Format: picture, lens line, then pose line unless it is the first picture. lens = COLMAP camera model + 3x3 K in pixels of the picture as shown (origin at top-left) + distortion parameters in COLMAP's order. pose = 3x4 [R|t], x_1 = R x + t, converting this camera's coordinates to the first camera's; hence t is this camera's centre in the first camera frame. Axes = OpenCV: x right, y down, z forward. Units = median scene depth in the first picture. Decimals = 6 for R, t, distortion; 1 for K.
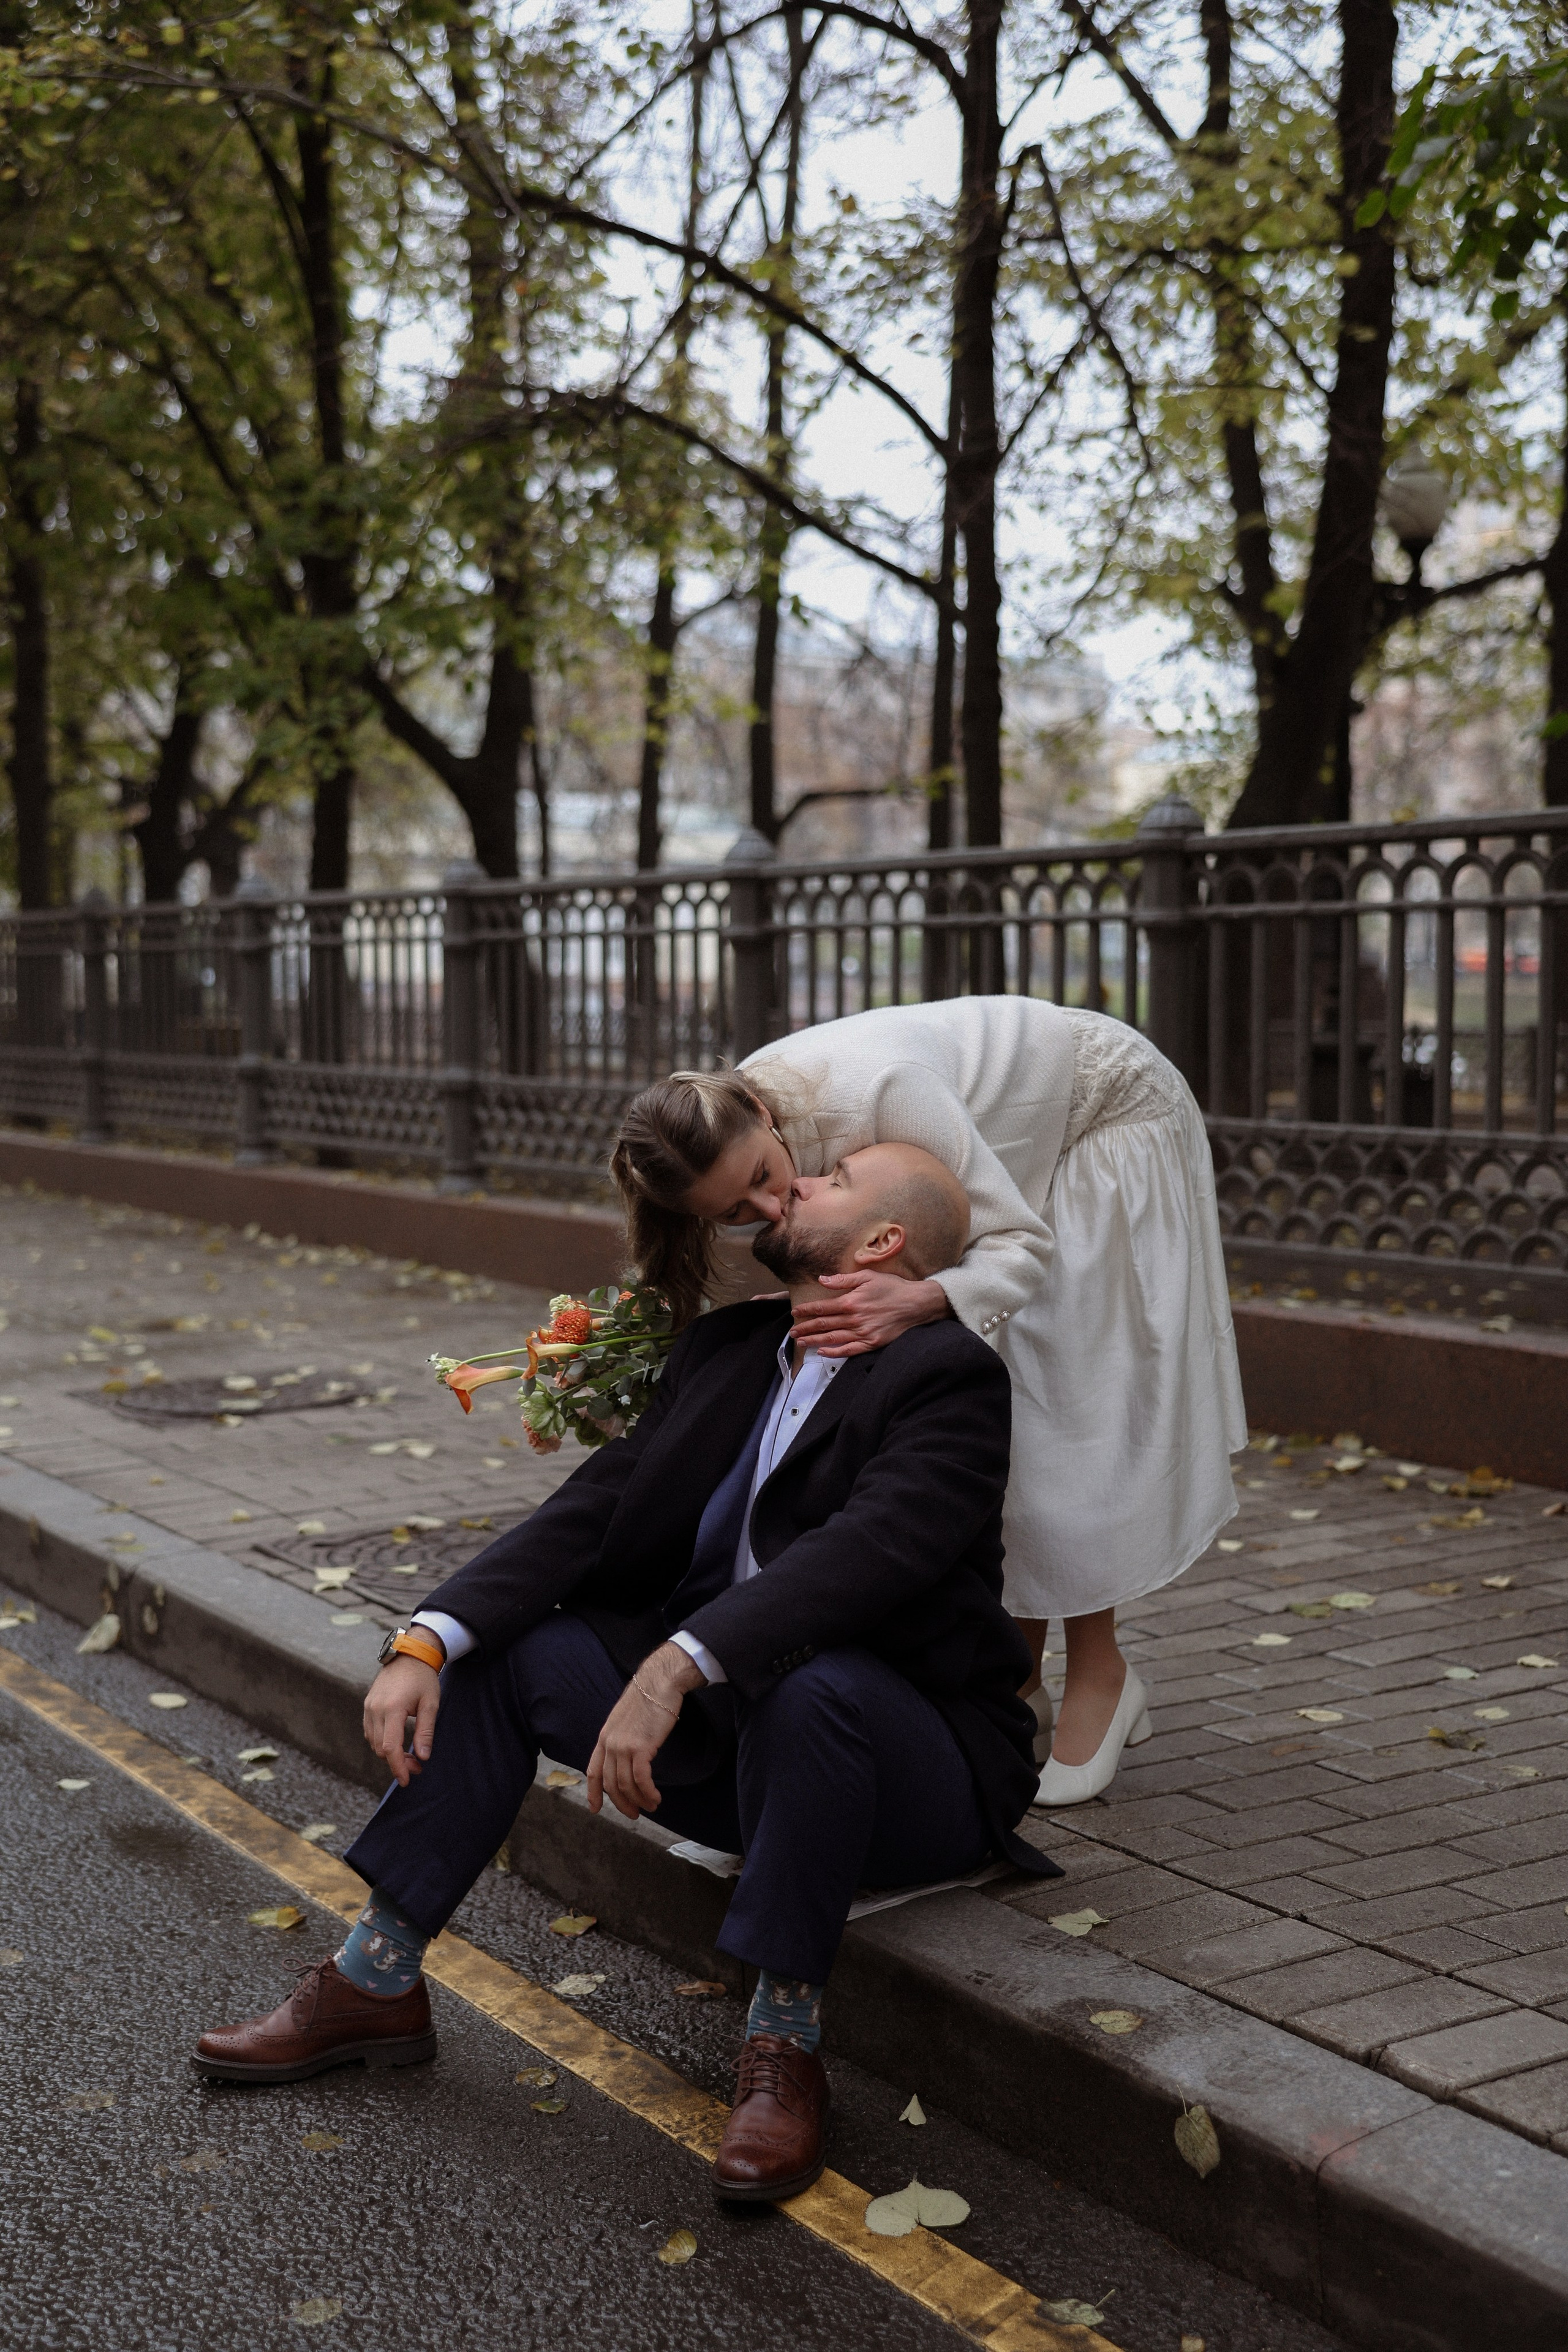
lens RADIAL K [[2872.5, 0, 784.0], [0, 2872.5, 1176.0], [0, 0, 1]] dist [0.031468, 0.046486]
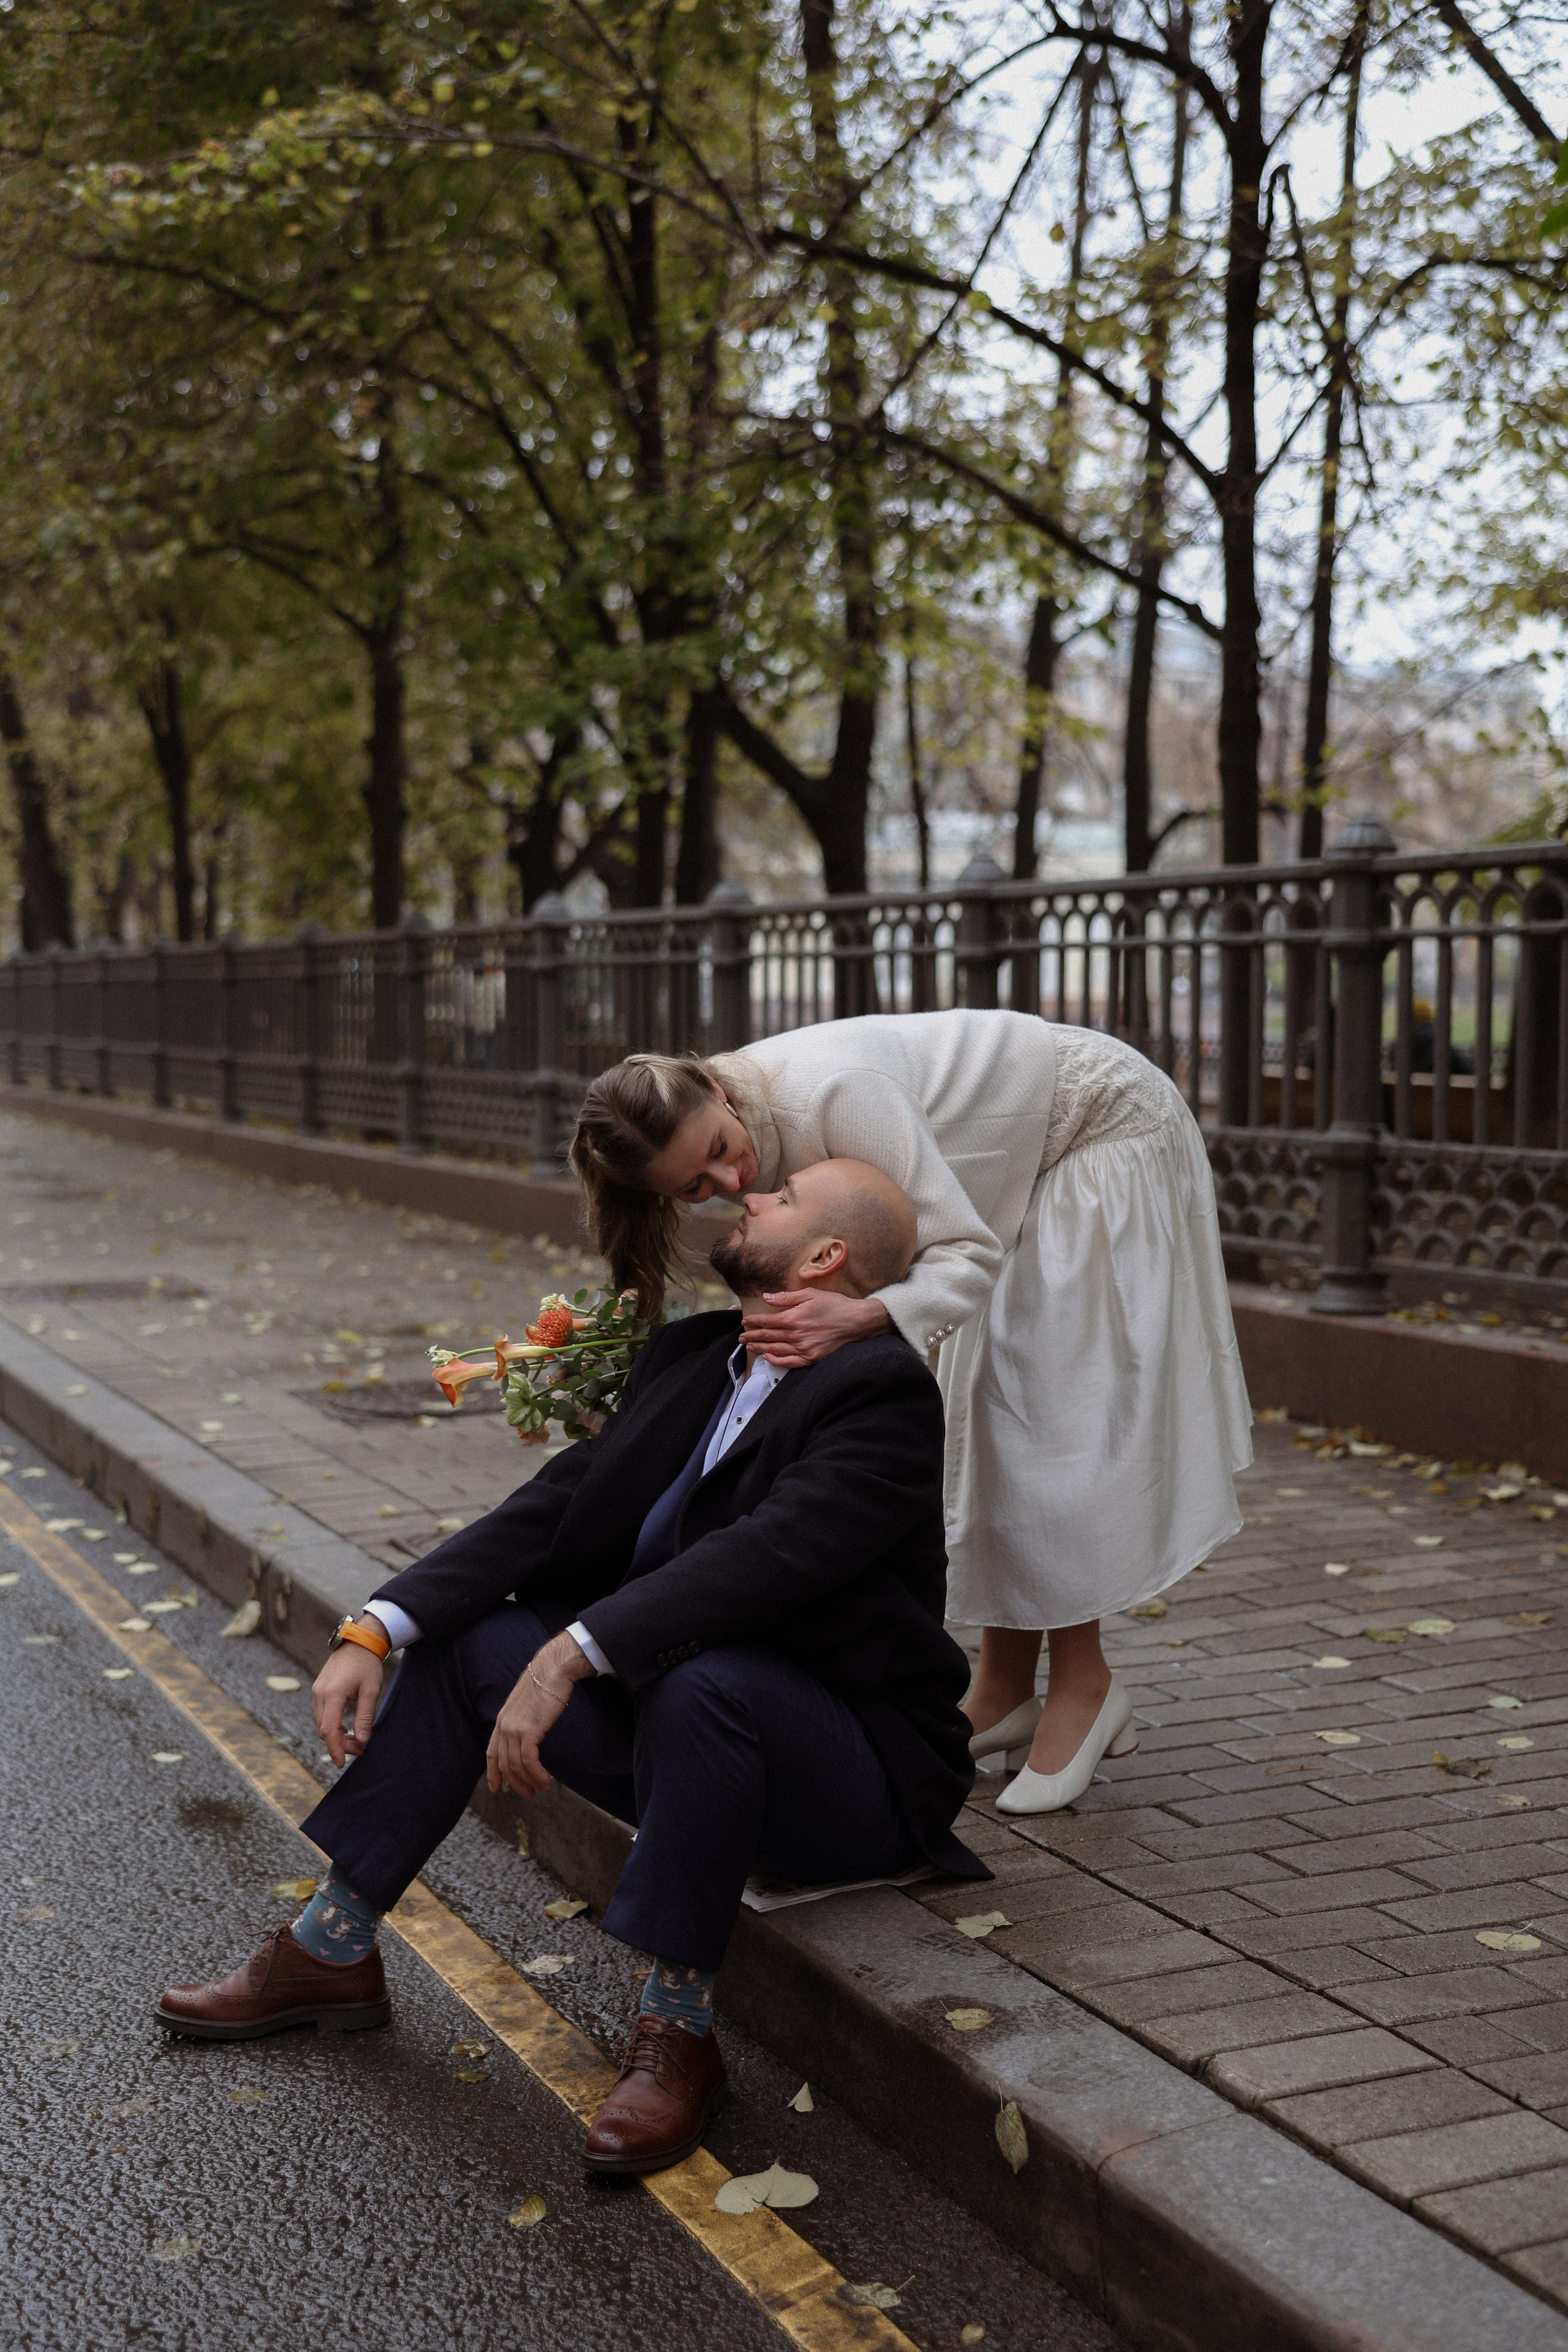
lens RADIAL K [[2862.1, 0, 784.0], [0, 2862.1, 1176.0], [0, 0, 1]] dist [0.033525, 0.041716]
pose [[0.990410, 0.012558, -0.137590, 0.157408], [-0.013432, 0.999895, -0.005423, 0.000323], [0.137508, 0.007219, 0.990474, -0.018025]]
